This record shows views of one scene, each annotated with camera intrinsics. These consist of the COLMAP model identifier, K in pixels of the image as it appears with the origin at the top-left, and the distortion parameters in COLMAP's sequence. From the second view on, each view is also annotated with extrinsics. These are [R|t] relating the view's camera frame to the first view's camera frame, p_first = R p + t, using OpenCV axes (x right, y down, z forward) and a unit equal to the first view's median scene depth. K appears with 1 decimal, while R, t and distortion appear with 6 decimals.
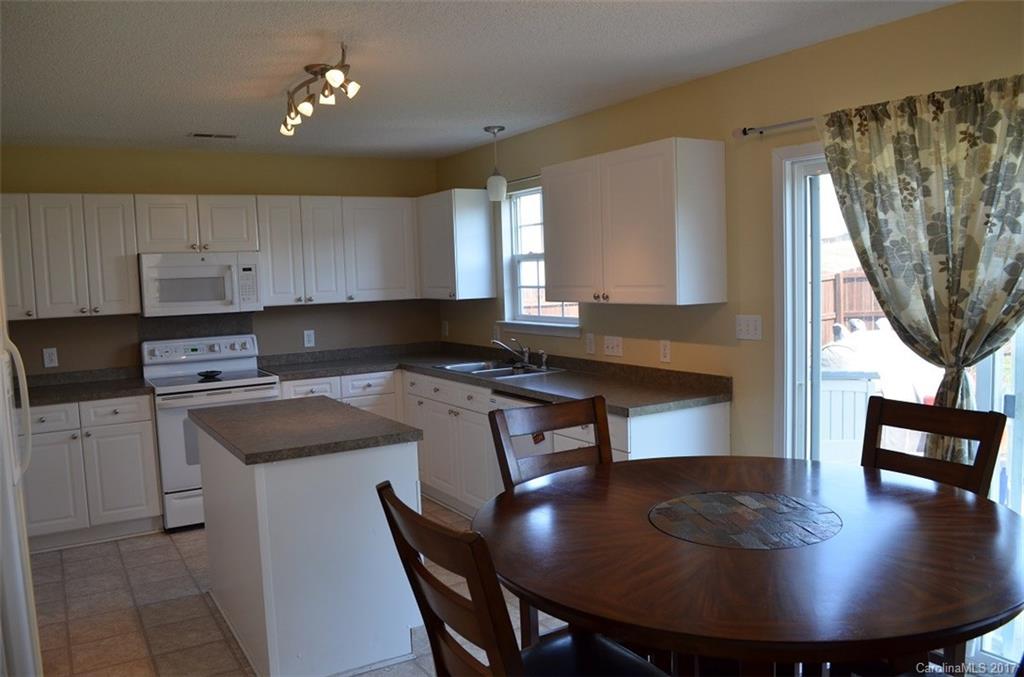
lens RADIAL K [[829.5, 0, 512.0], [0, 829.5, 338.5], [0, 0, 1]] dist [0.008350, 0.002947]
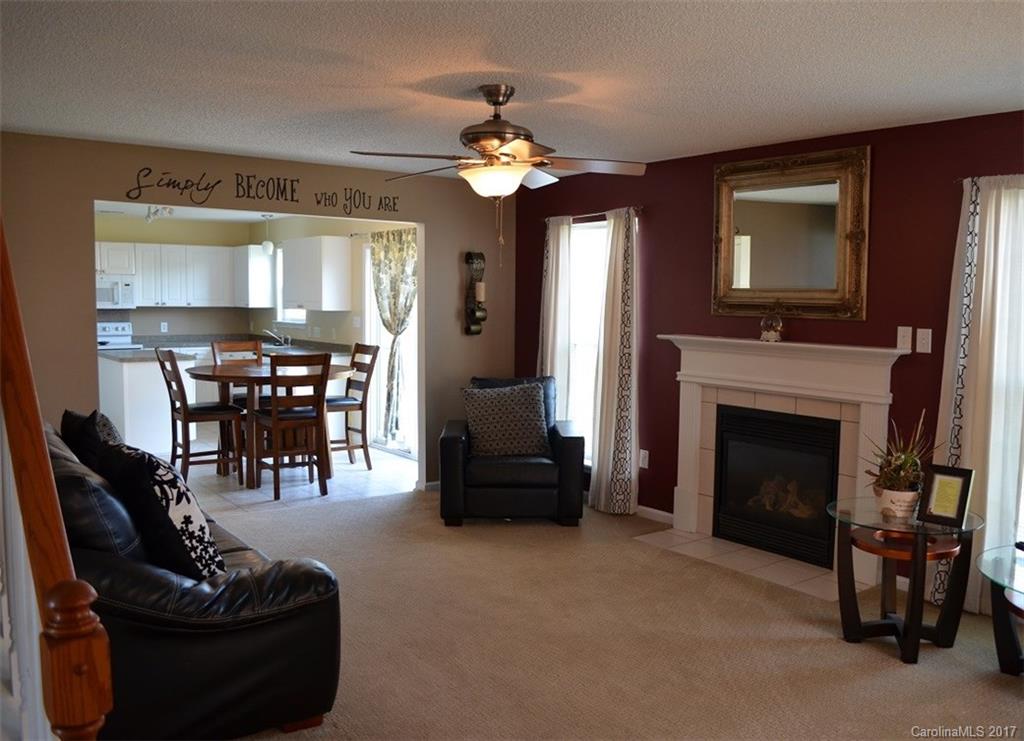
lens RADIAL K [[885.5, 0, 512.0], [0, 885.5, 370.5], [0, 0, 1]] dist [0.005651, 0.008332]
pose [[0.995888, 0.039712, 0.081428, 0.355115], [-0.039459, 0.999210, -0.004720, 0.076376], [-0.081551, 0.001488, 0.996668, -0.960064]]
